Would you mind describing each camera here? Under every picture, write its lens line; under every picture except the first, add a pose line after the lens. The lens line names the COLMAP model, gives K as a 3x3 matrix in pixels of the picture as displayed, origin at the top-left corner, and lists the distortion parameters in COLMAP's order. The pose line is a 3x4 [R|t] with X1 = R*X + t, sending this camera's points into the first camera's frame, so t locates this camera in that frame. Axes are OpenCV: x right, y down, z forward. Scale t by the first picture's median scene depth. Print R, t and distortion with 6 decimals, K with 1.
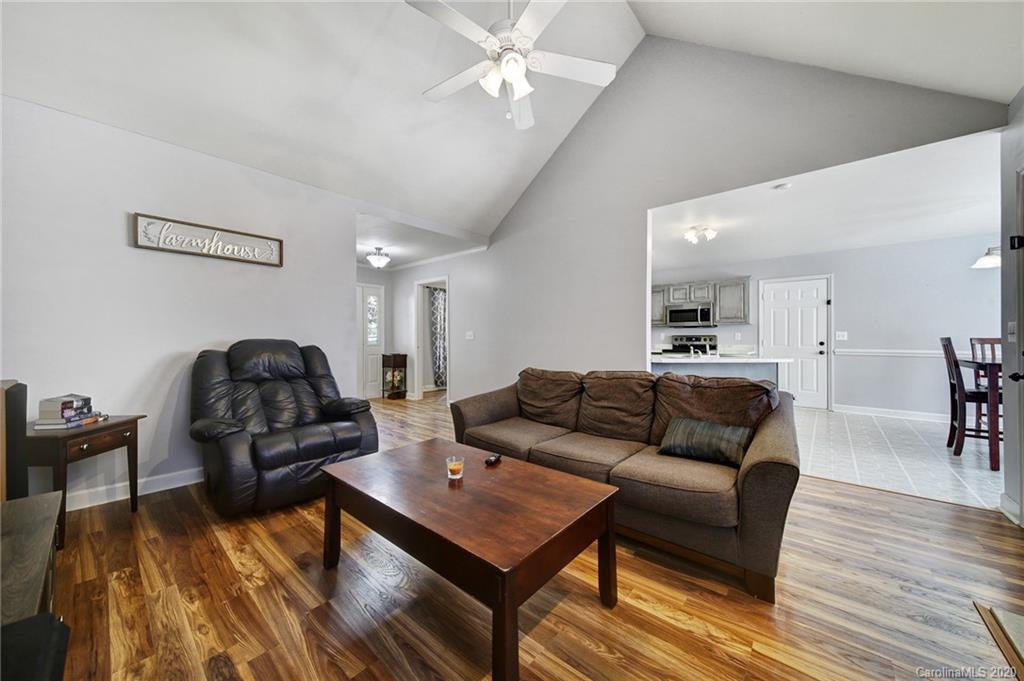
lens RADIAL K [[365.5, 0, 509.3], [0, 365.5, 335.4], [0, 0, 1]] dist [0.000132, -0.000906]
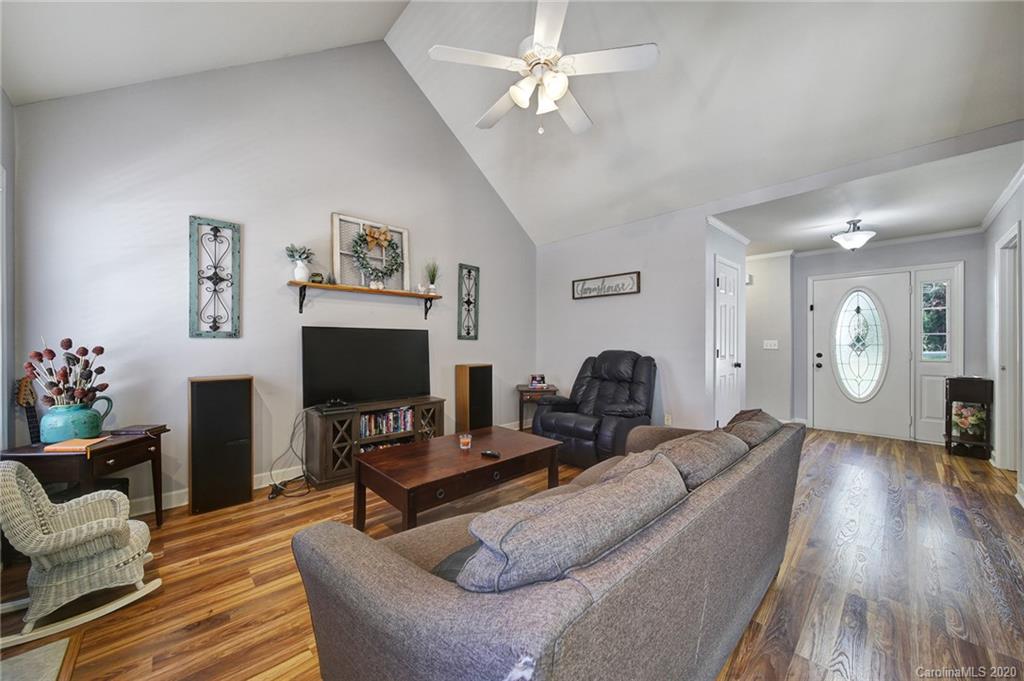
lens RADIAL K [[365.5, 0, 510.9], [0, 365.5, 344.0], [0, 0, 1]] dist [0.000132, -0.000906]
pose [[-0.091019, 0.005813, -0.995832, 0.677134], [0.007342, 0.999960, 0.005166, -0.022079], [0.995822, -0.006842, -0.091058, 0.682517]]
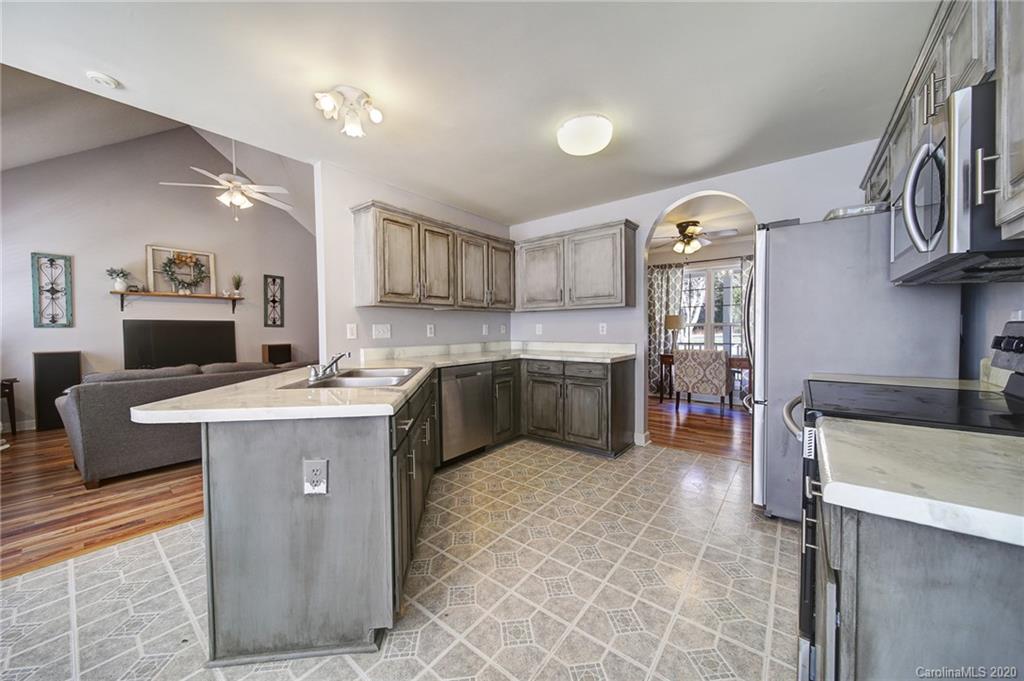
lens RADIAL K [[365.5, 0, 516.8], [0, 365.5, 337.9], [0, 0, 1]] dist [0.000132, -0.000906]
pose [[0.062142, 0.021723, -0.997831, 1.379095], [0.021467, 0.999503, 0.023096, 0.007503], [0.997836, -0.022856, 0.061645, 1.583632]]
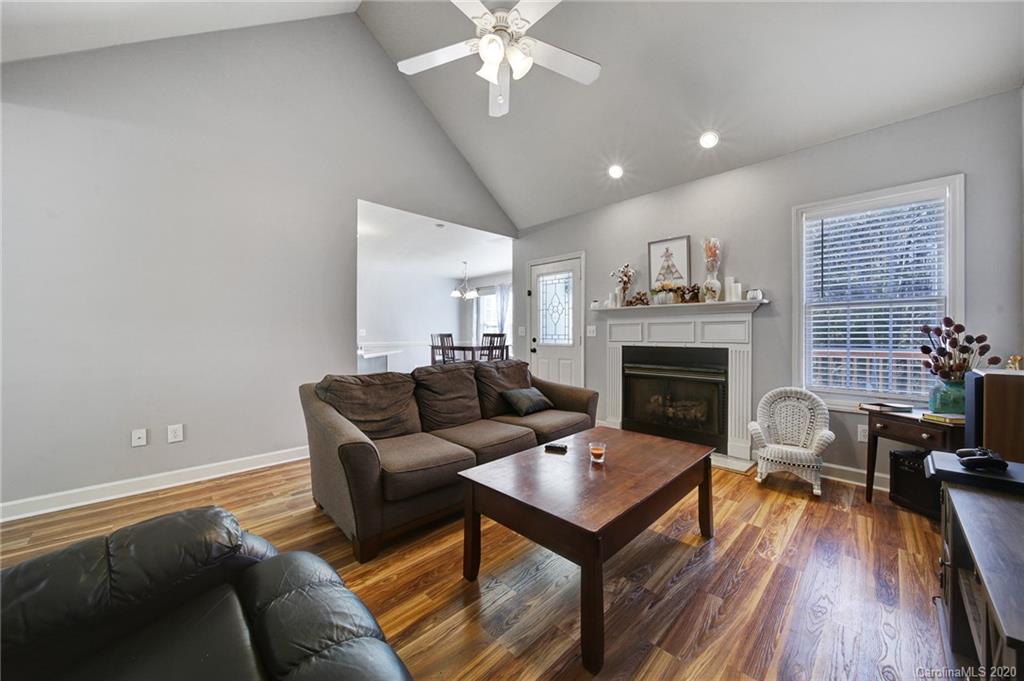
lens RADIAL K [[365.5, 0, 518.4], [0, 365.5, 347.5], [0, 0, 1]] dist [0.000132, -0.000906]
pose [[0.074488, -0.030931, 0.996742, -0.647761], [-0.006401, 0.999483, 0.031494, 0.008646], [-0.997201, -0.008726, 0.074251, 0.591770]]
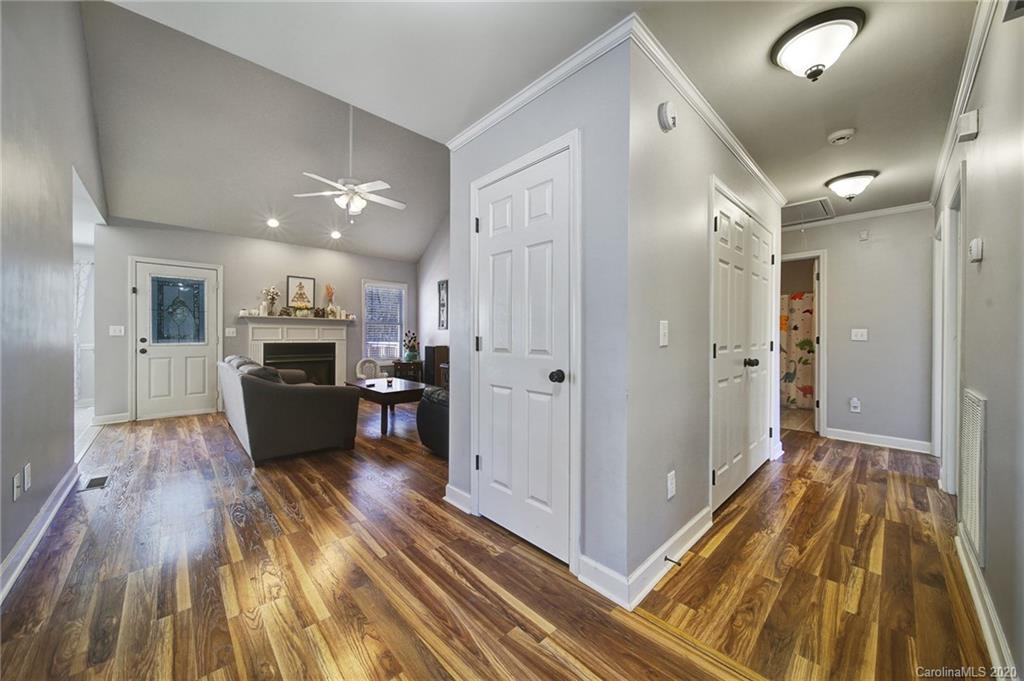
lens RADIAL K [[365.5, 0, 513.2], [0, 365.5, 335.9], [0, 0, 1]] dist [0.000132, -0.000906]
pose [[-0.996180, -0.005130, 0.087176, -0.704443], [-0.005599, 0.999971, -0.005136, 0.007424], [-0.087147, -0.005605, -0.996180, 1.955596]]
